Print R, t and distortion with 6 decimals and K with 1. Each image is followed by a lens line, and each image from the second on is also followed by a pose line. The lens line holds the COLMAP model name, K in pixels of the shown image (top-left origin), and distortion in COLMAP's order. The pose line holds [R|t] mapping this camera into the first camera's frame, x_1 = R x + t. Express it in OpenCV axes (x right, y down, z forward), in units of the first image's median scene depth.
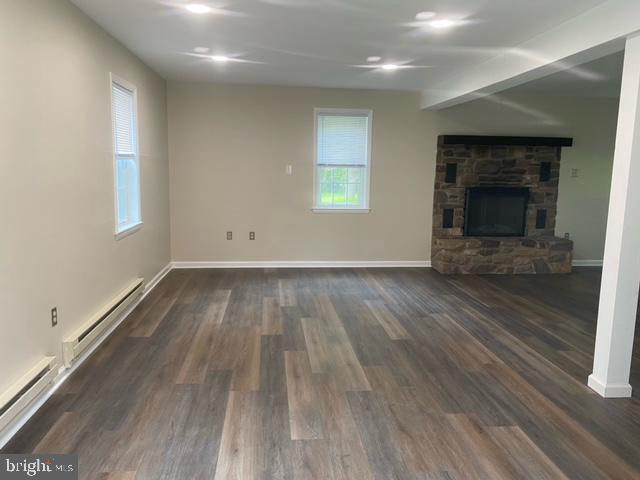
lens RADIAL K [[485.7, 0, 319.7], [0, 485.7, 239.7], [0, 0, 1]] dist [0.049601, -0.031190]
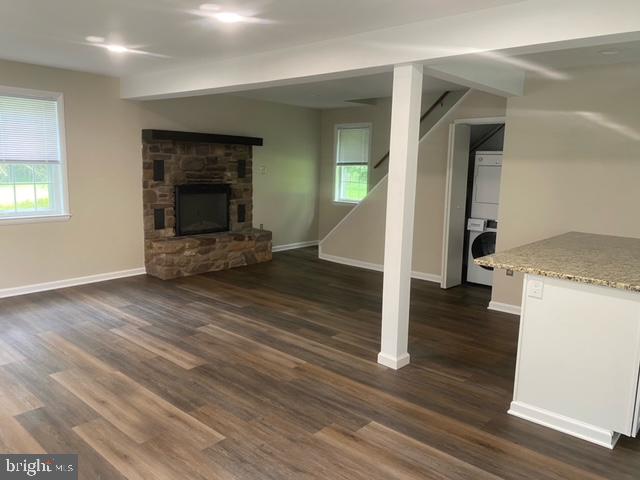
lens RADIAL K [[485.7, 0, 320.4], [0, 485.7, 238.8], [0, 0, 1]] dist [0.049601, -0.031190]
pose [[0.744347, -0.102160, 0.659933, -0.139830], [0.087018, 0.994641, 0.055825, -0.034784], [-0.662100, 0.015873, 0.749248, 0.107827]]
